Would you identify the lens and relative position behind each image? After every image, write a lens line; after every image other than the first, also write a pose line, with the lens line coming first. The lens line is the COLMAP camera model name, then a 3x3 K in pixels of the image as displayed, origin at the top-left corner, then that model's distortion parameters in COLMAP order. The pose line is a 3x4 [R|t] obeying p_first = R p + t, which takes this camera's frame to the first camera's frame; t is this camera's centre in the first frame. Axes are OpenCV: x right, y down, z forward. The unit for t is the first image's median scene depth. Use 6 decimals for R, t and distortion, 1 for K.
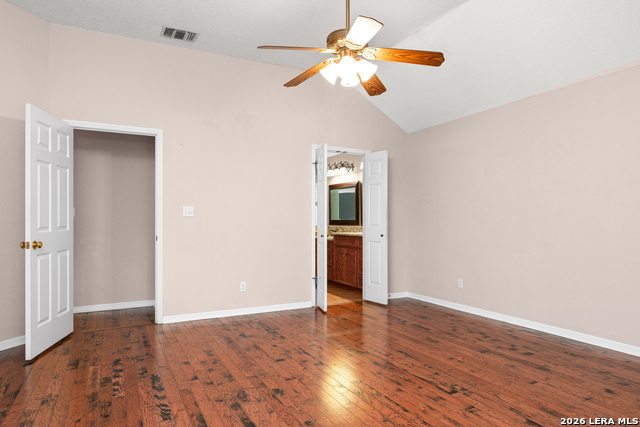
lens RADIAL K [[396.2, 0, 320.0], [0, 396.2, 216.2], [0, 0, 1]] dist [-0.006061, 0.003382]
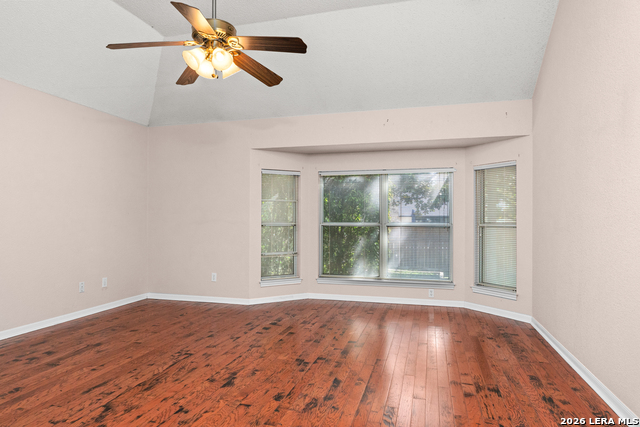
lens RADIAL K [[396.2, 0, 320.2], [0, 396.2, 215.0], [0, 0, 1]] dist [-0.006061, 0.003382]
pose [[-0.729271, 0.004784, 0.684208, -0.775278], [-0.009225, 0.999816, -0.016824, 0.017052], [-0.684162, -0.018581, -0.729093, 1.520099]]
